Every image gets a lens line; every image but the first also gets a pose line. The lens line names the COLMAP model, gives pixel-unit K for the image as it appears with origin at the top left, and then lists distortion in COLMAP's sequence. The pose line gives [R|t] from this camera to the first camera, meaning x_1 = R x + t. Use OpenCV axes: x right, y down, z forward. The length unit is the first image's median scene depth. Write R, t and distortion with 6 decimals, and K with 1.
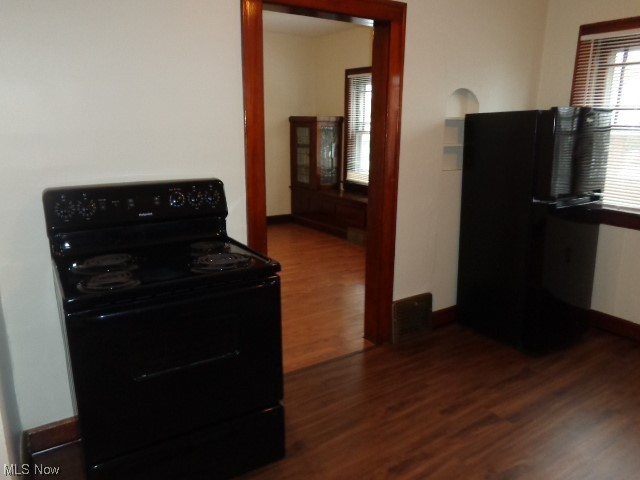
lens RADIAL K [[459.4, 0, 320.0], [0, 459.4, 240.0], [0, 0, 1]] dist [0.002307, 0.001968]
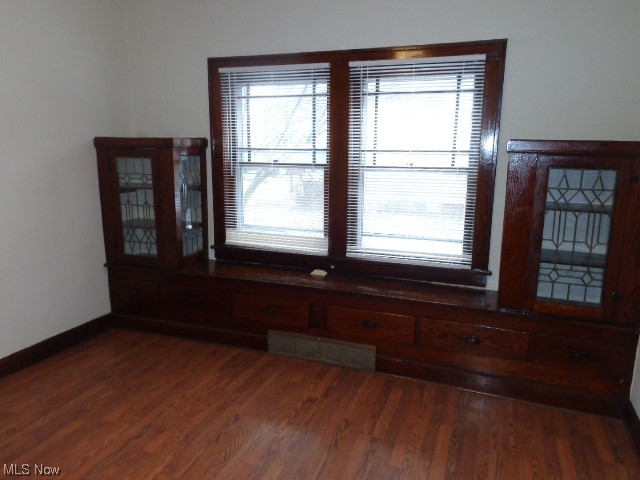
lens RADIAL K [[459.4, 0, 320.0], [0, 459.4, 240.0], [0, 0, 1]] dist [0.002307, 0.001968]
pose [[0.811485, -0.116146, 0.572715, -0.181211], [0.144712, 0.989464, -0.004382, -0.113919], [-0.566172, 0.086434, 0.819743, 0.438229]]
